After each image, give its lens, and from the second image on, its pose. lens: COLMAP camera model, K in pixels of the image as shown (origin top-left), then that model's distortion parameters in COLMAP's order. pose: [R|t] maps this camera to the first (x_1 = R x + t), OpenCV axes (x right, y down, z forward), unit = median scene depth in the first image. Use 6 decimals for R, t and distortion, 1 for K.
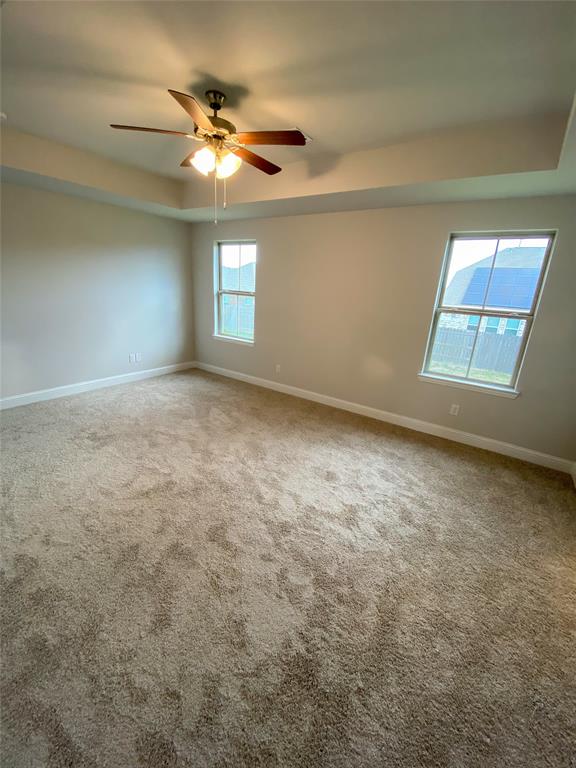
lens RADIAL K [[306.4, 0, 288.0], [0, 306.4, 384.0], [0, 0, 1]] dist [0.015506, -0.018625]
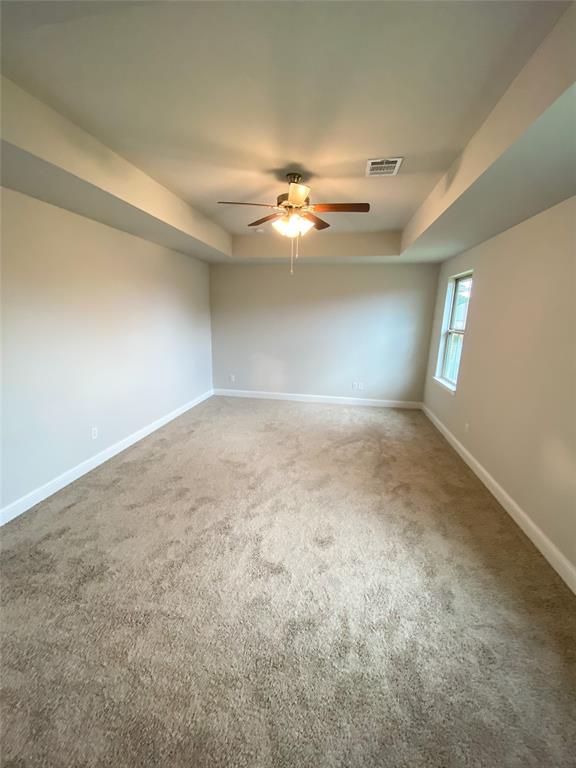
lens RADIAL K [[306.4, 0, 288.0], [0, 306.4, 384.0], [0, 0, 1]] dist [0.015506, -0.018625]
pose [[0.435493, 0.158931, -0.886051, 0.692178], [-0.278639, 0.959751, 0.035199, -0.096790], [0.855982, 0.231560, 0.462249, 0.394212]]
